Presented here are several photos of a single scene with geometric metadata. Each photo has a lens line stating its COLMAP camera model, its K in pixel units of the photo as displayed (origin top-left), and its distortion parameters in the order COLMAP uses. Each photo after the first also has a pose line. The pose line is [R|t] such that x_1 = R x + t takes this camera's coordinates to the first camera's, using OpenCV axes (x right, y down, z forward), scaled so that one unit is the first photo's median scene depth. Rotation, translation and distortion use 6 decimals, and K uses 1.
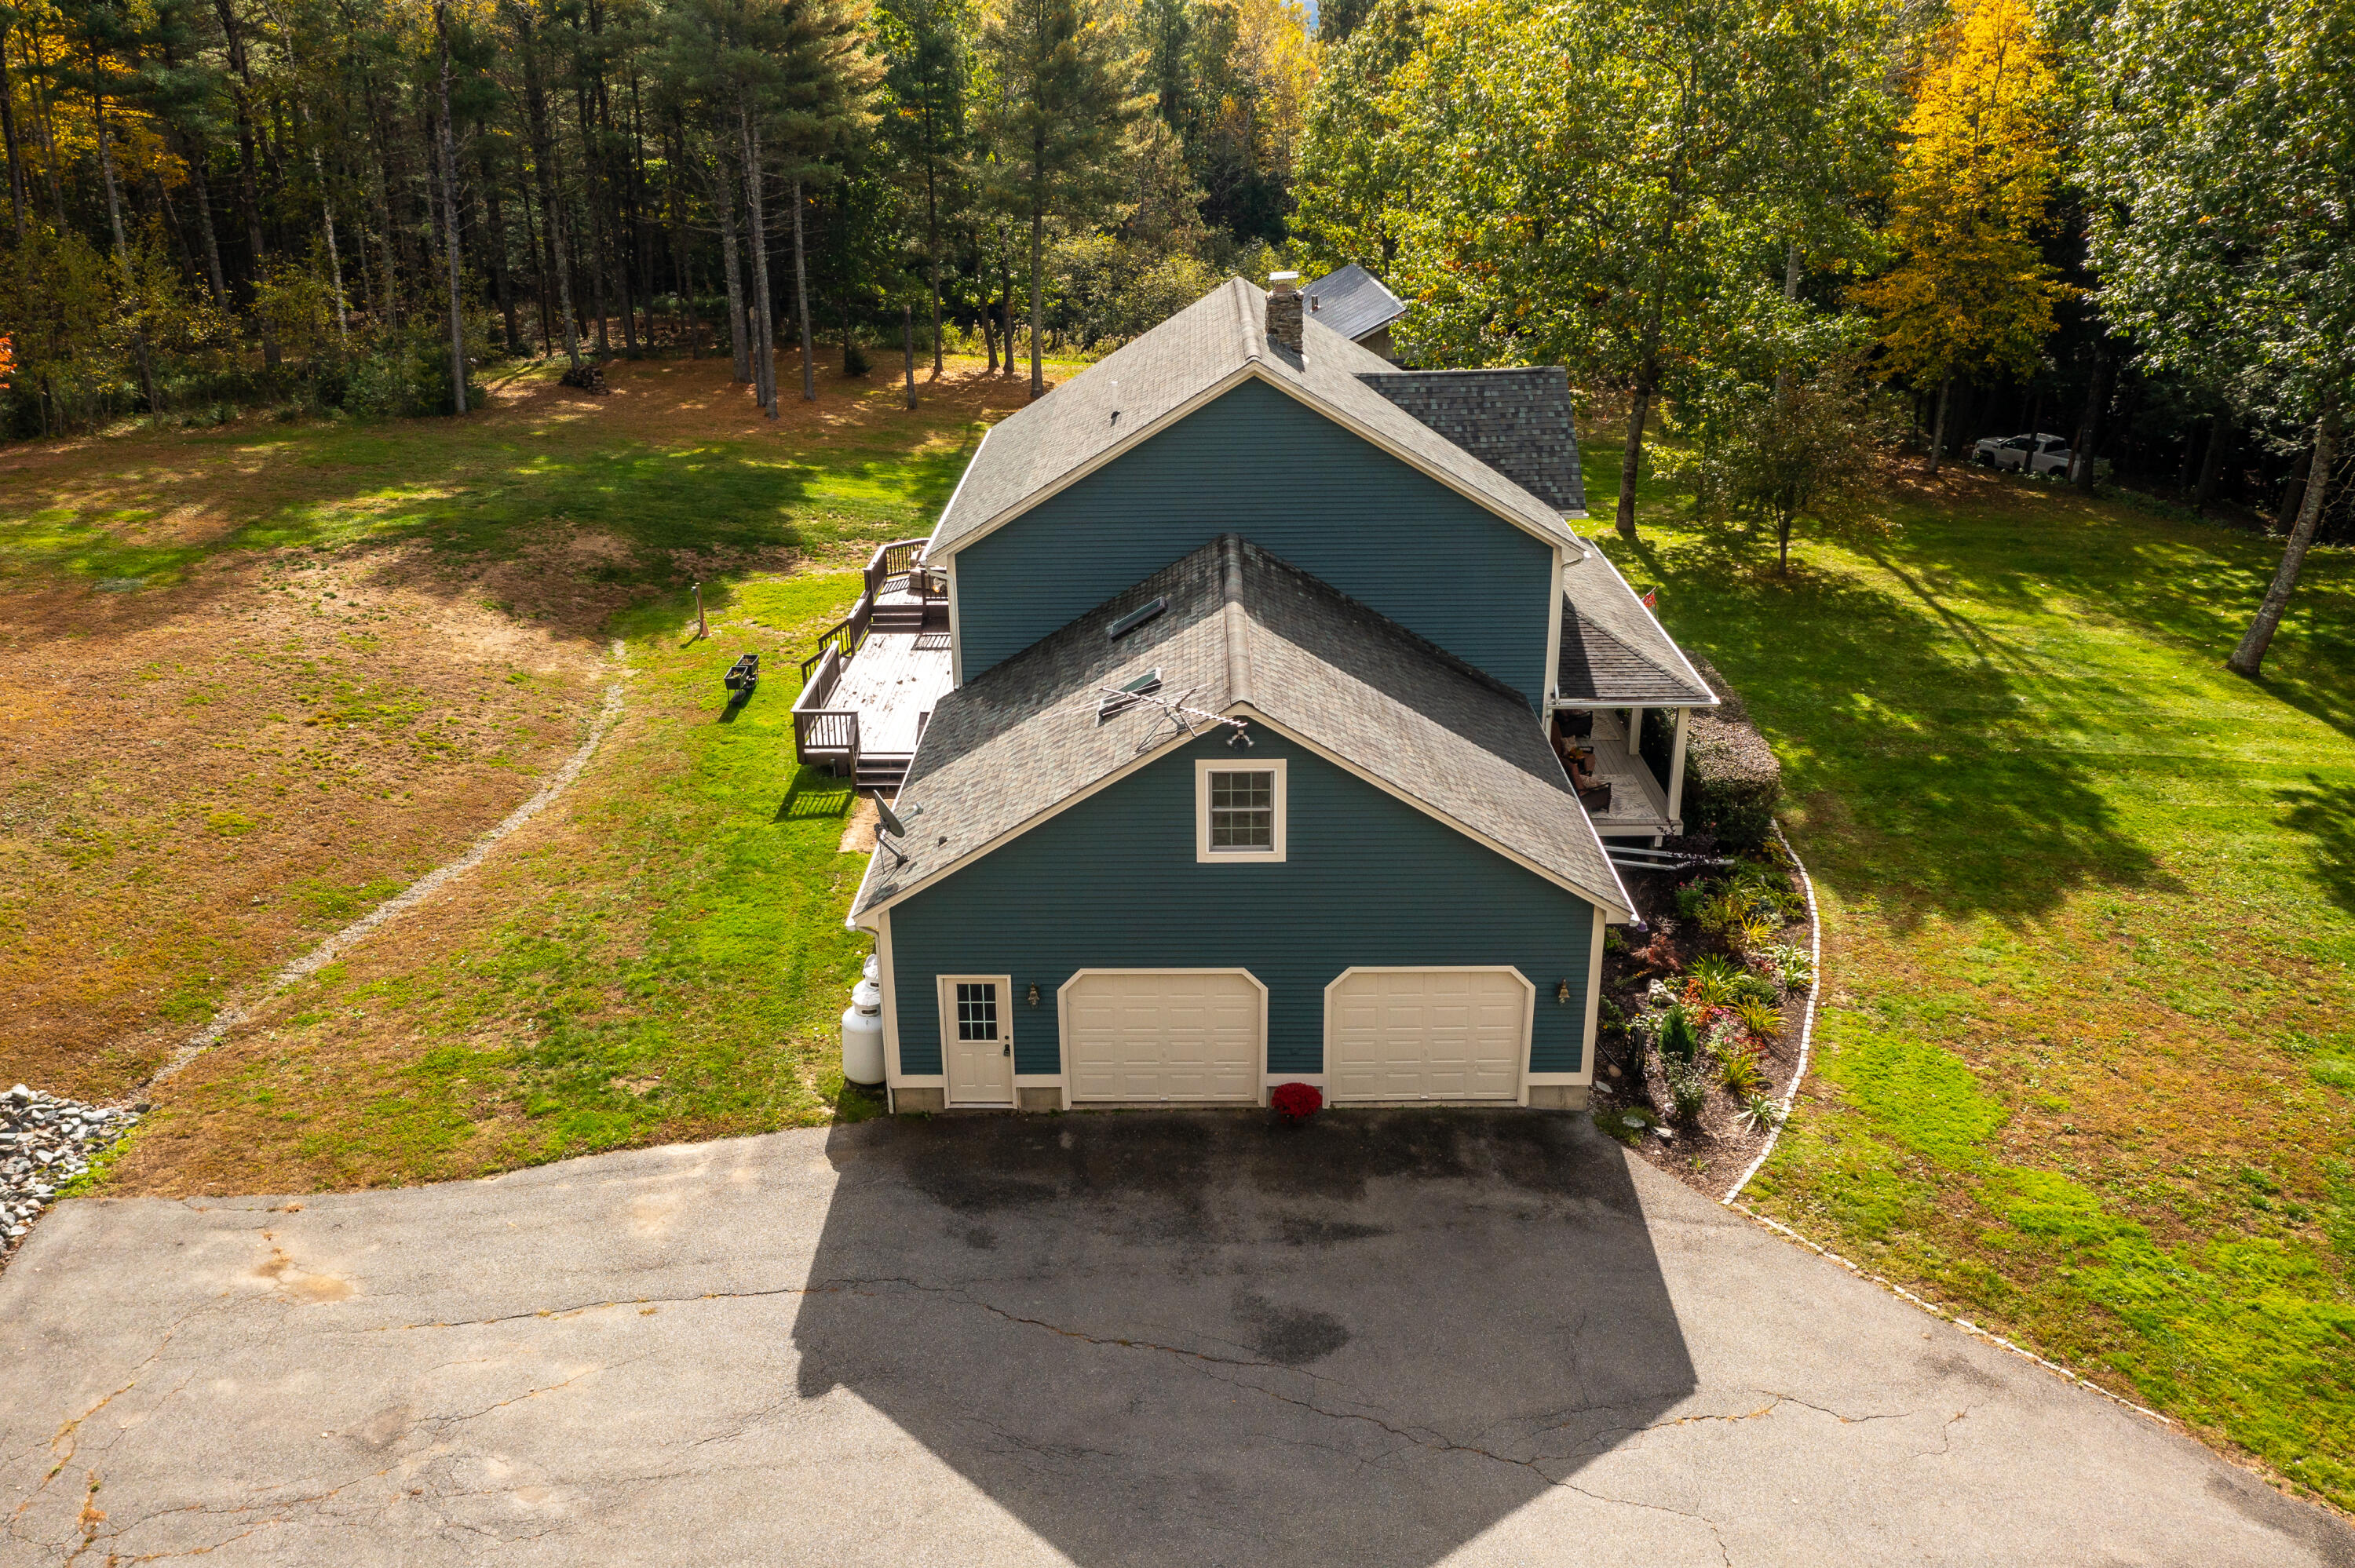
lens RADIAL K [[1854.8, 0, 1177.5], [0, 1854.8, 784.0], [0, 0, 1]] dist [0.007548, -0.001894]
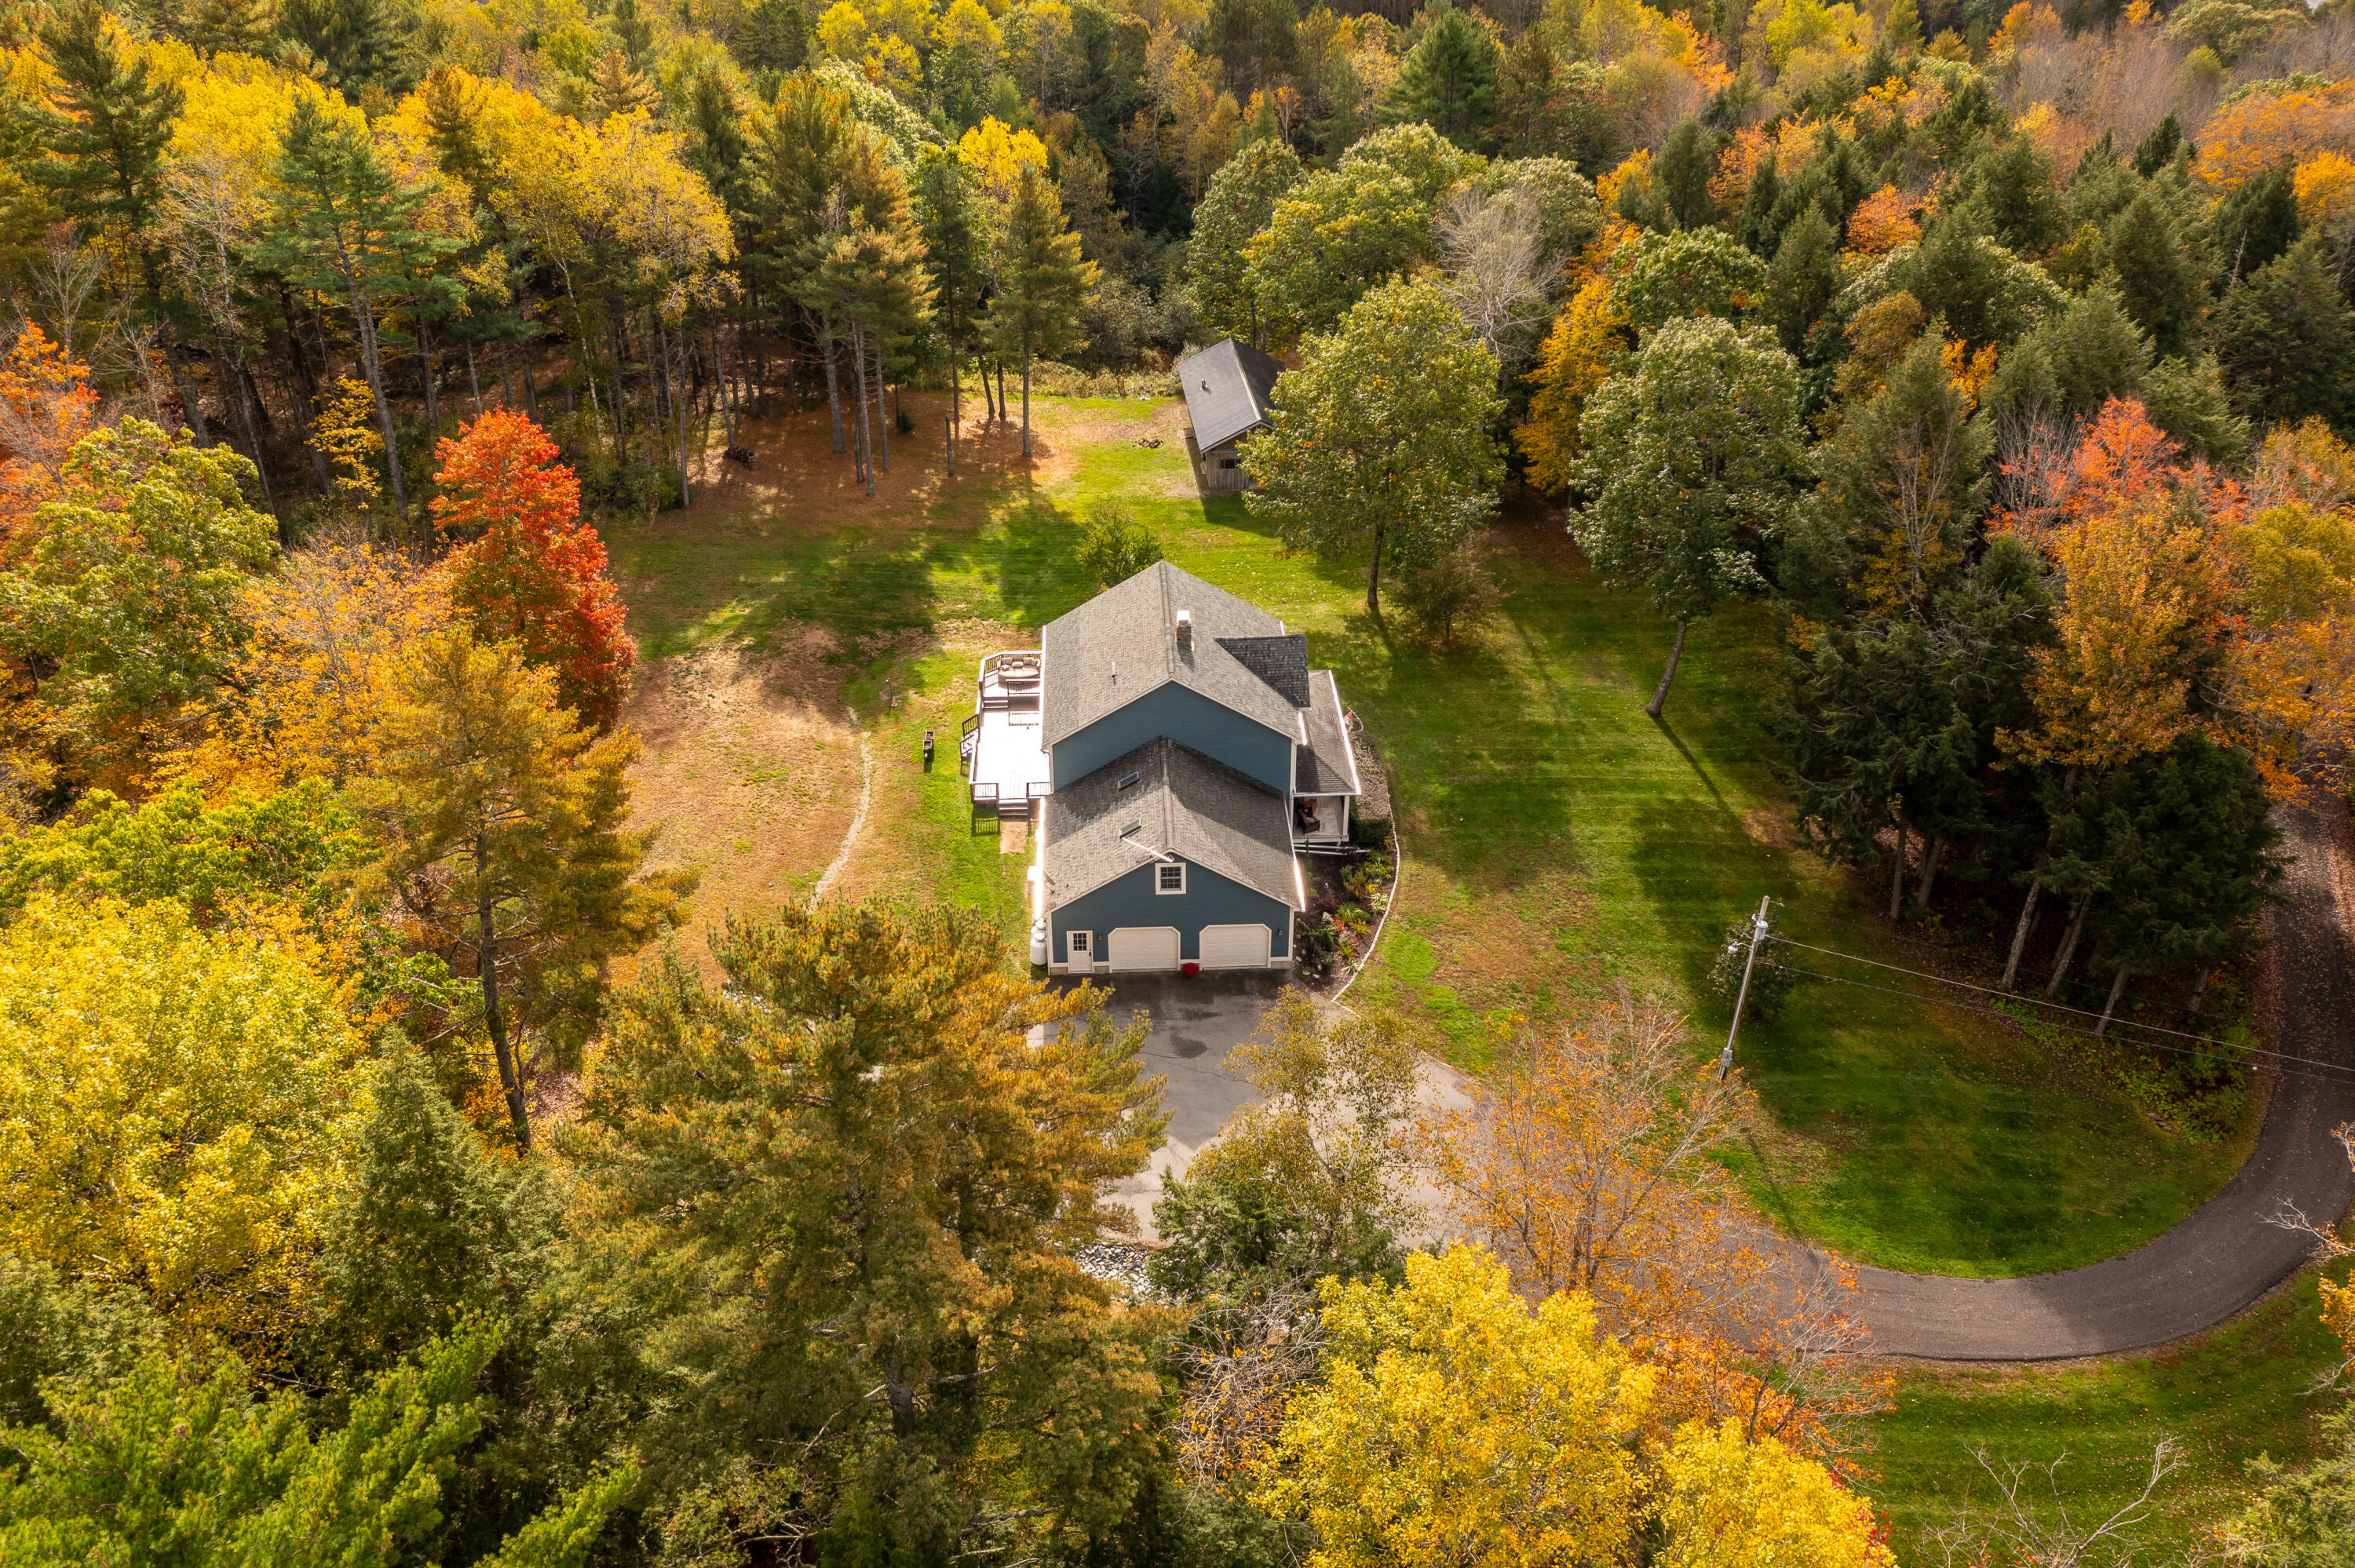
lens RADIAL K [[1854.8, 0, 1177.5], [0, 1854.8, 784.0], [0, 0, 1]] dist [0.007548, -0.001894]
pose [[0.998681, -0.016172, 0.048740, -0.091558], [0.007878, 0.986131, 0.165781, -0.590657], [-0.050745, -0.165179, 0.984957, -1.794836]]
